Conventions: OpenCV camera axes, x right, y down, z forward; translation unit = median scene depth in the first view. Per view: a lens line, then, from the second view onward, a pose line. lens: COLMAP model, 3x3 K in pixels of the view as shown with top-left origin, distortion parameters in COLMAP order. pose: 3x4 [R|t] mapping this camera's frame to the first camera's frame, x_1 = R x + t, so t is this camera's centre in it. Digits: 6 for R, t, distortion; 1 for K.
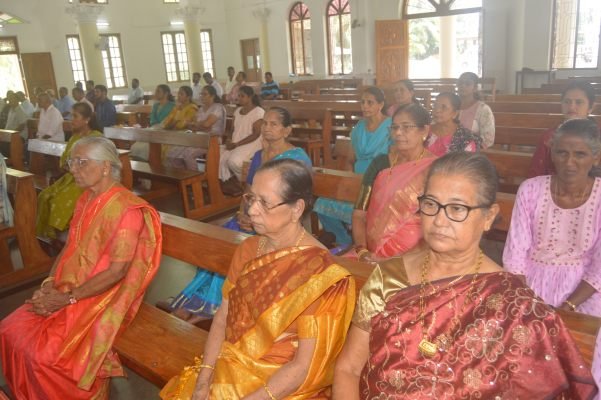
lens RADIAL K [[502.5, 0, 300.7], [0, 502.5, 199.3], [0, 0, 1]] dist [-0.080377, 0.030759]
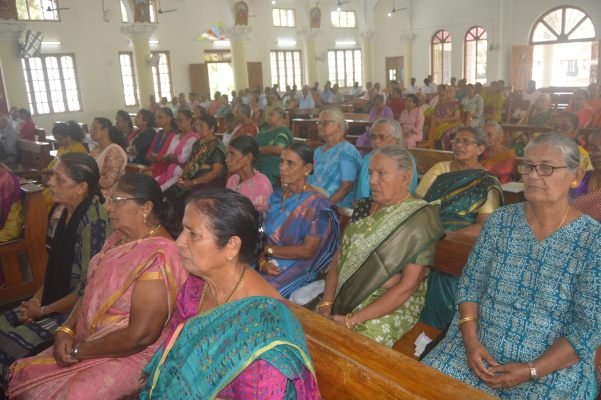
lens RADIAL K [[500.8, 0, 302.8], [0, 500.8, 200.0], [0, 0, 1]] dist [-0.085636, 0.036130]
pose [[0.997950, 0.029505, -0.056798, -0.320437], [-0.031465, 0.998929, -0.033932, 0.126402], [0.055736, 0.035649, 0.997809, -0.357395]]
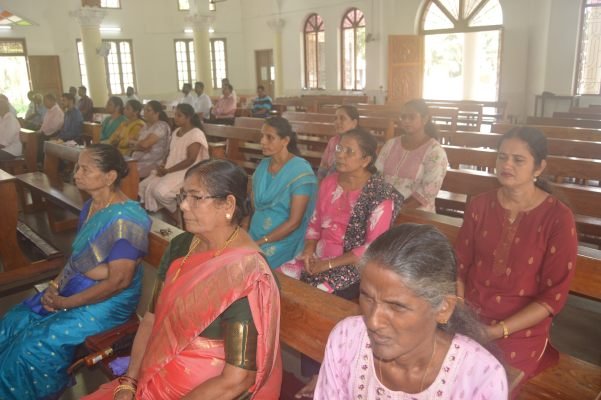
lens RADIAL K [[502.5, 0, 299.2], [0, 502.5, 194.7], [0, 0, 1]] dist [-0.080377, 0.030759]
pose [[0.996681, 0.053683, -0.061200, 0.050830], [-0.055548, 0.998029, -0.029196, -0.018444], [0.059512, 0.032498, 0.997698, 0.051889]]
